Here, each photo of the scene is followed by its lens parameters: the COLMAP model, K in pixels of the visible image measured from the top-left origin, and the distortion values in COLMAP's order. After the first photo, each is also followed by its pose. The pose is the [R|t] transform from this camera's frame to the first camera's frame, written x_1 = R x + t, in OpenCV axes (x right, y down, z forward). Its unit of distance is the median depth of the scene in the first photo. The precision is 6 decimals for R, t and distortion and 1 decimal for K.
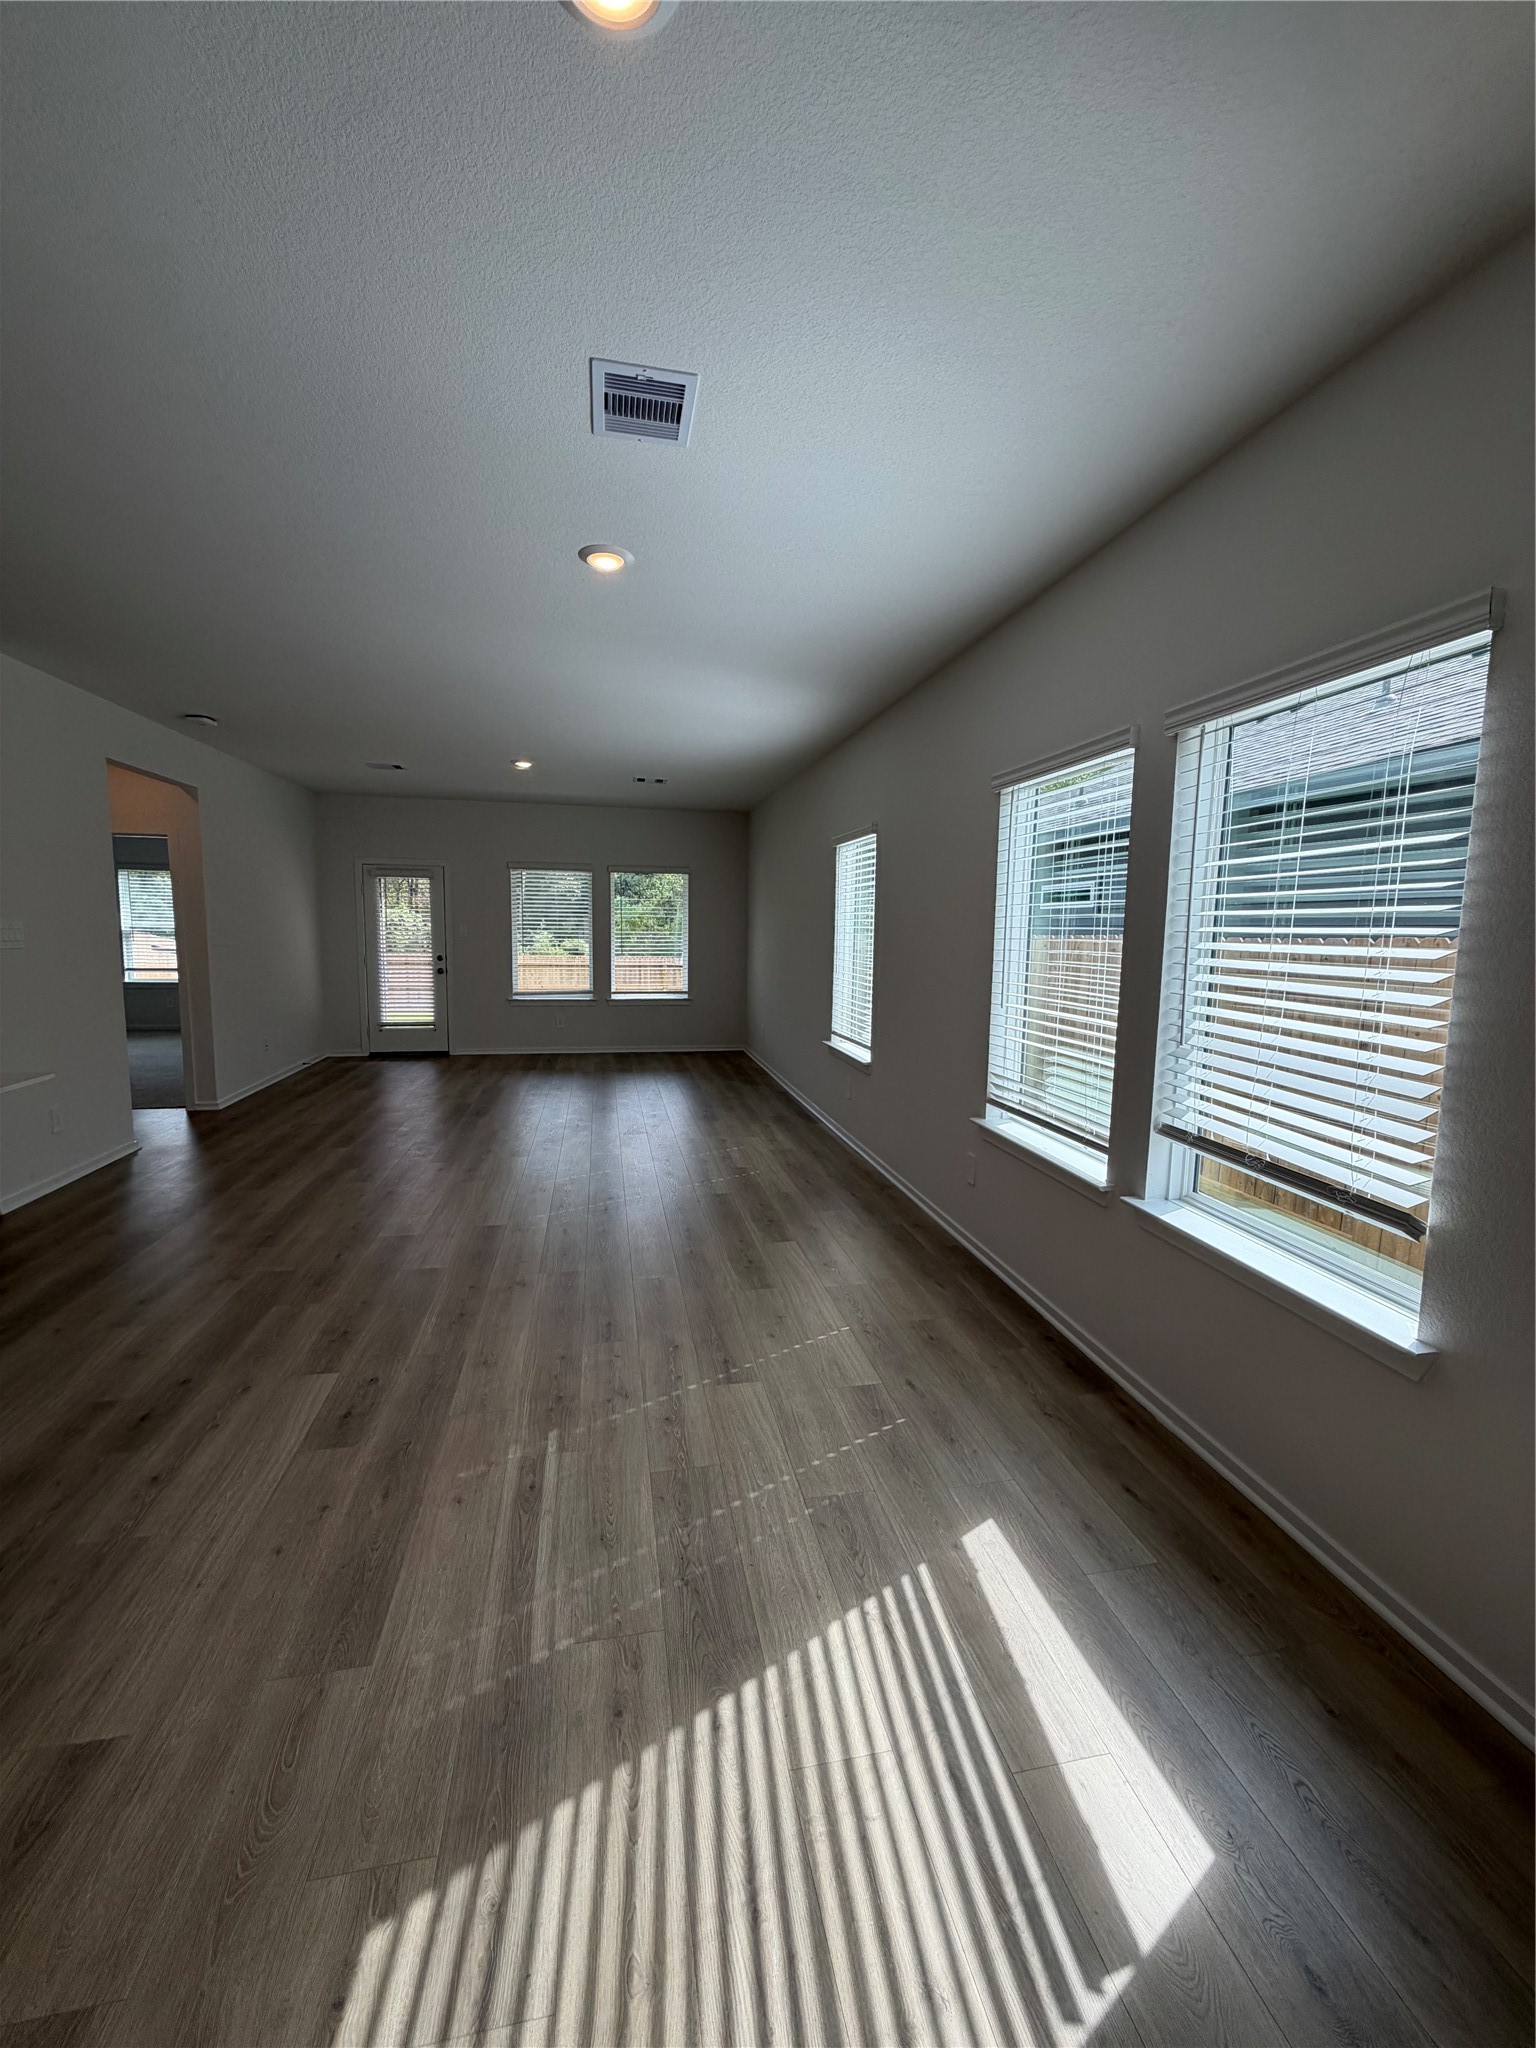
lens RADIAL K [[816.1, 0, 762.5], [0, 816.1, 1019.7], [0, 0, 1]] dist [0.000228, 0.000741]
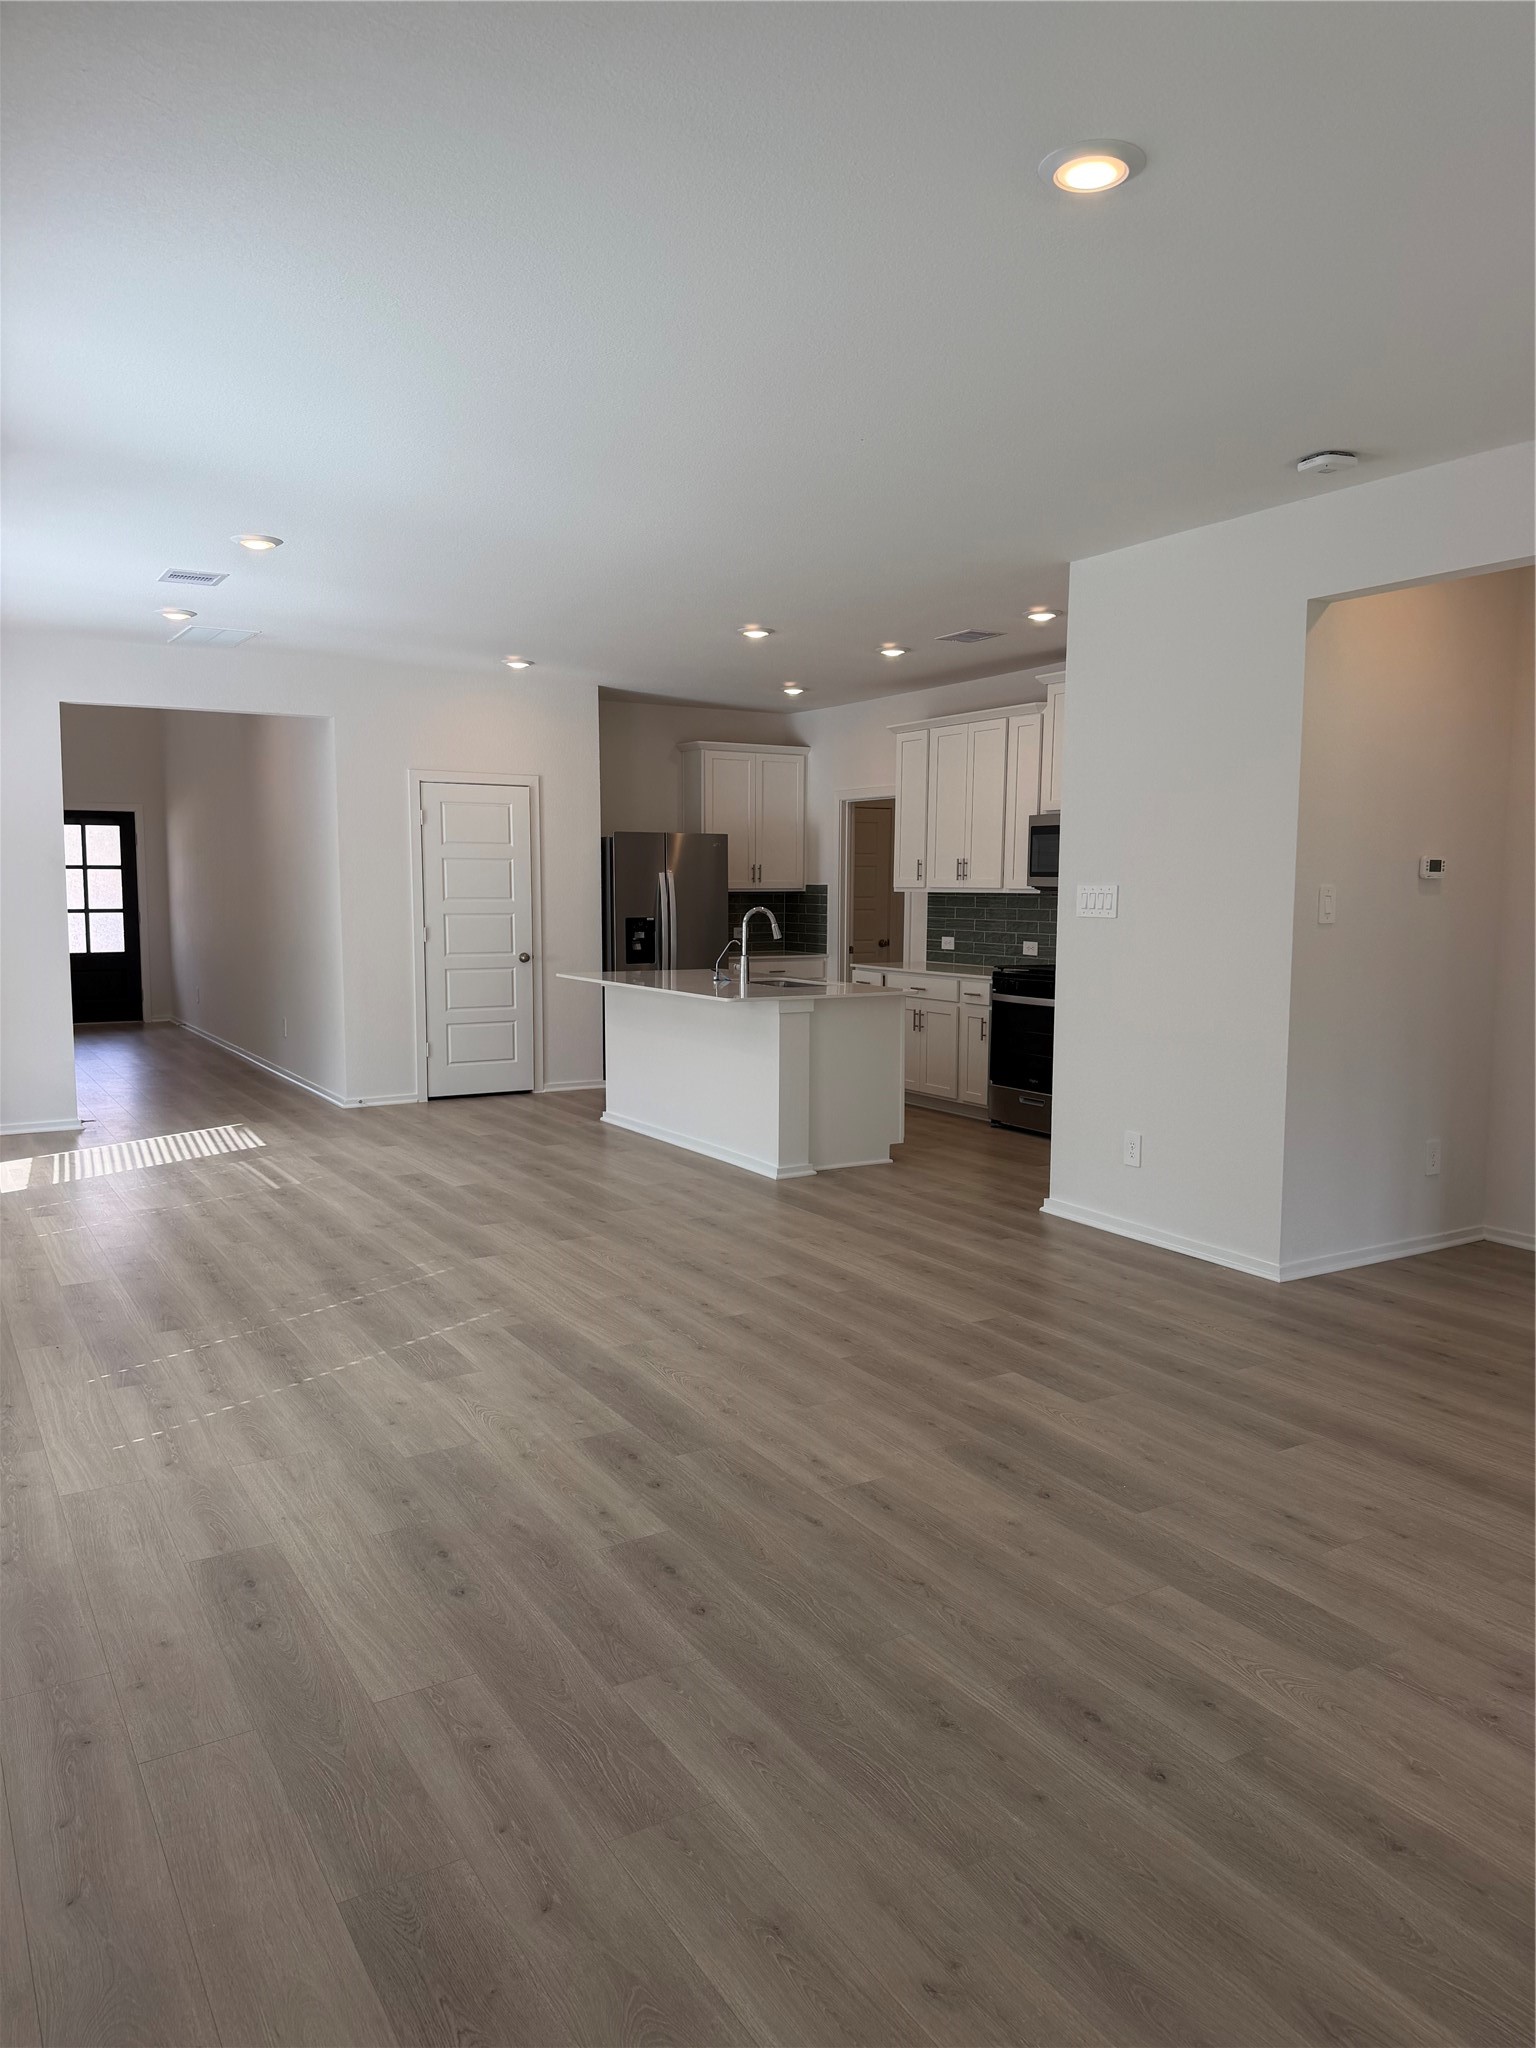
lens RADIAL K [[1437.7, 0, 786.2], [0, 1437.7, 1034.3], [0, 0, 1]] dist [0.070827, -0.085616]
pose [[-0.934630, 0.019548, -0.355085, -0.155847], [-0.057725, 0.976907, 0.205721, -0.376206], [0.350906, 0.212771, -0.911917, 3.326115]]
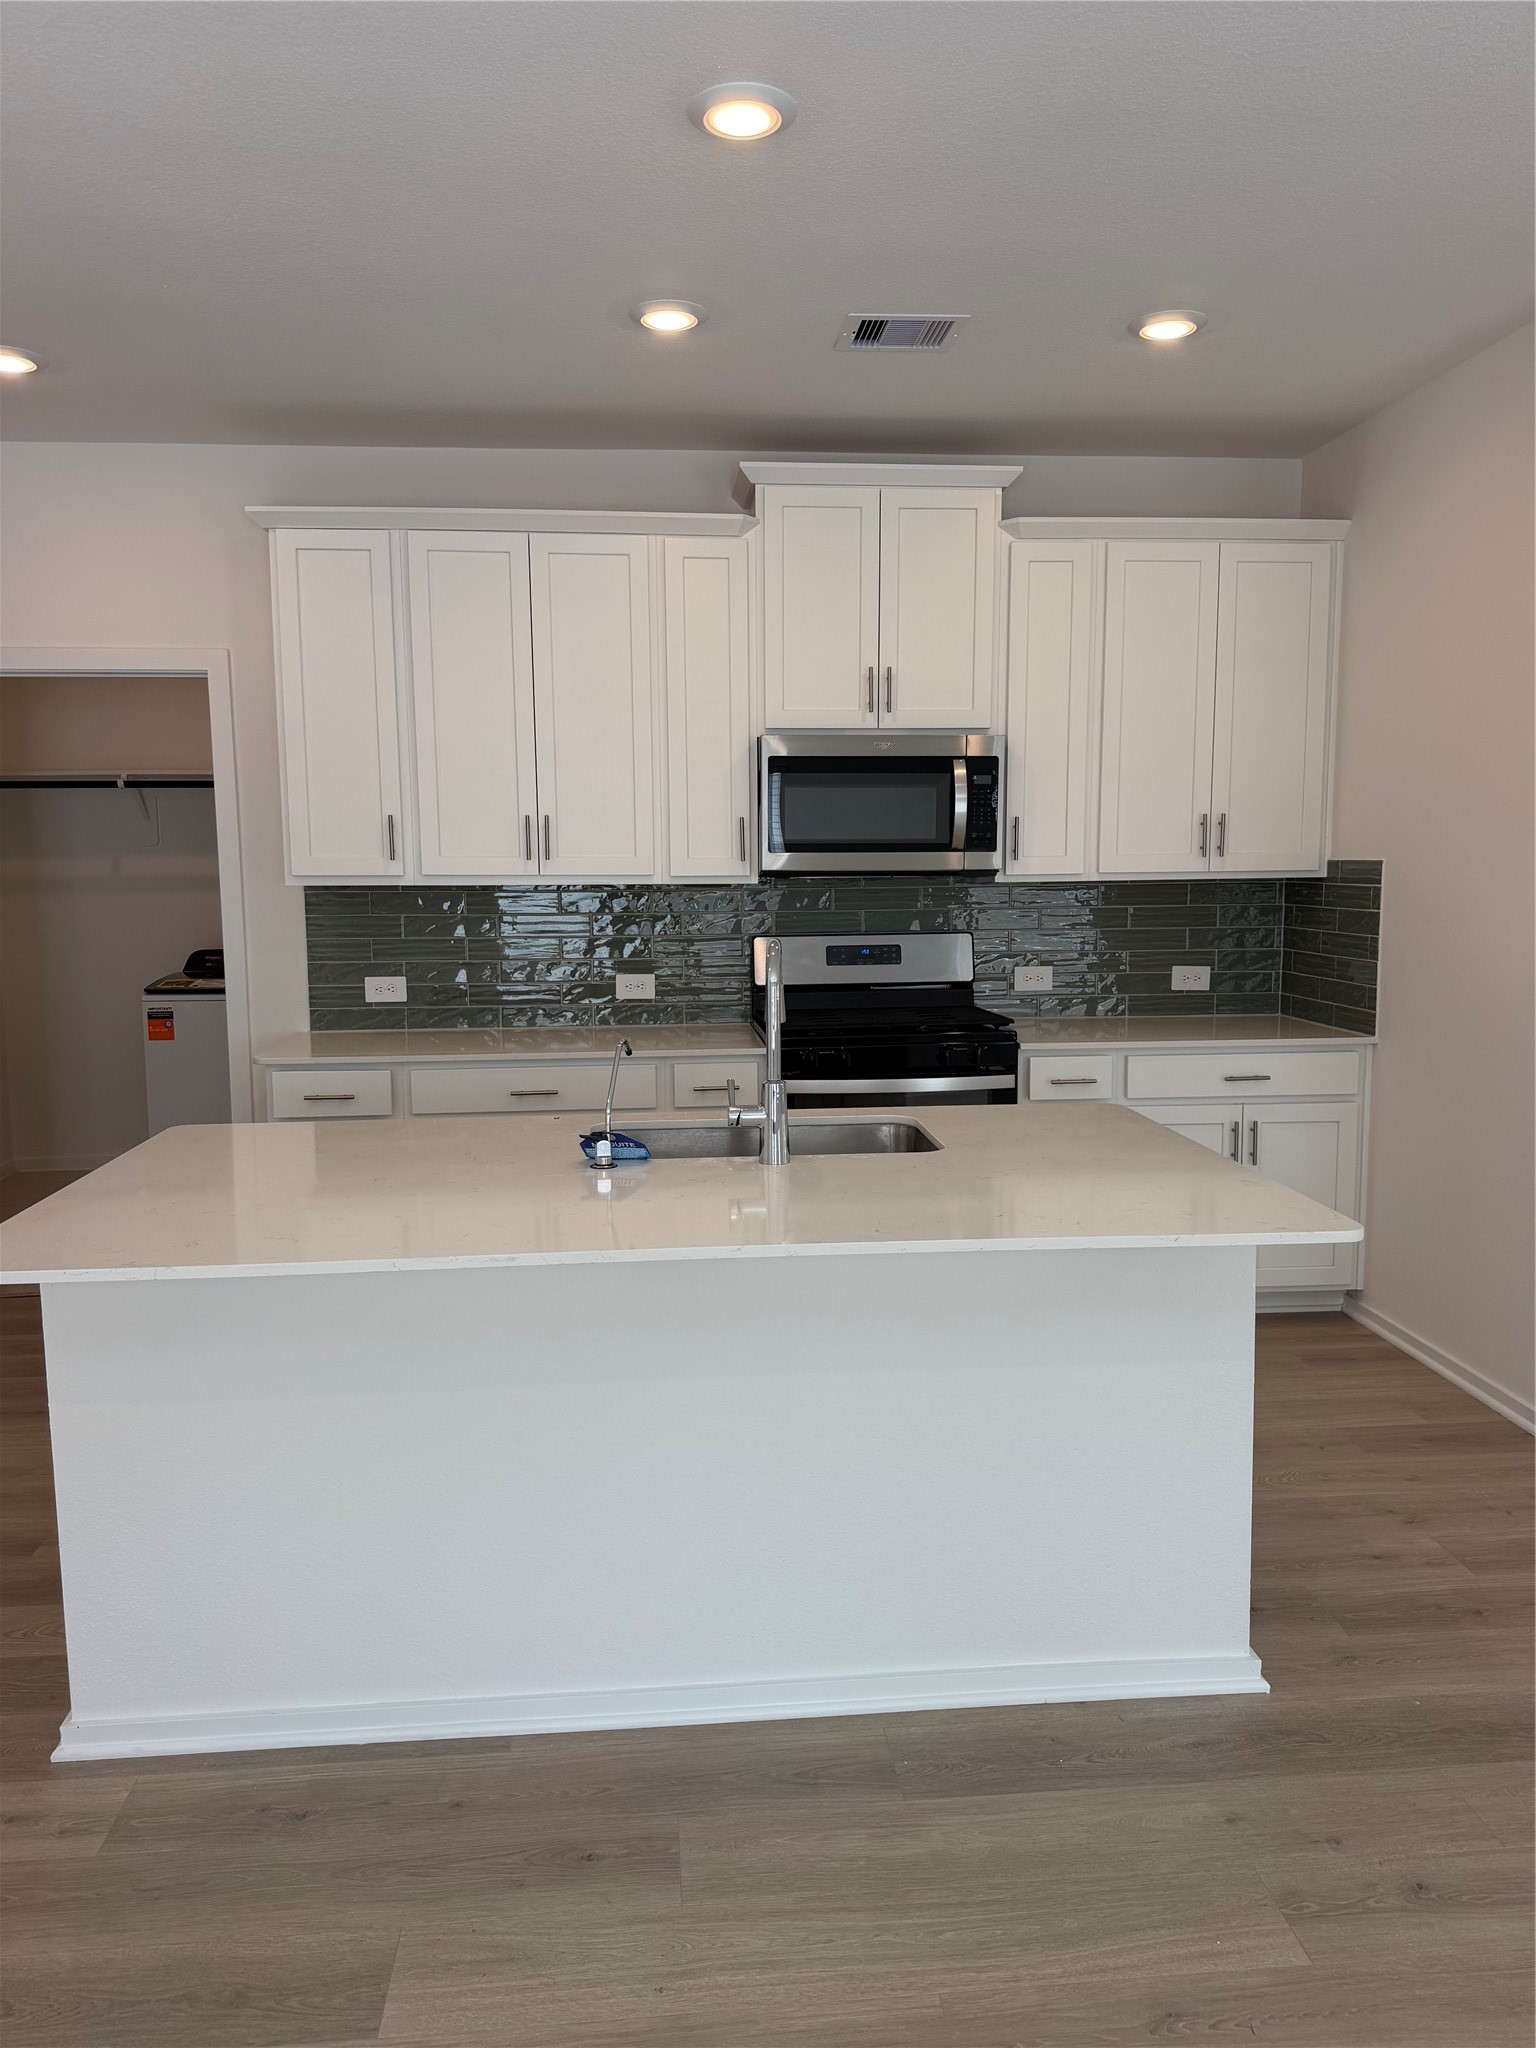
lens RADIAL K [[1437.7, 0, 772.6], [0, 1437.7, 1029.9], [0, 0, 1]] dist [0.070827, -0.085616]
pose [[-0.108573, 0.106888, -0.988325, -0.132305], [-0.106846, 0.987188, 0.118503, -0.095826], [0.988330, 0.118465, -0.095761, 0.819801]]
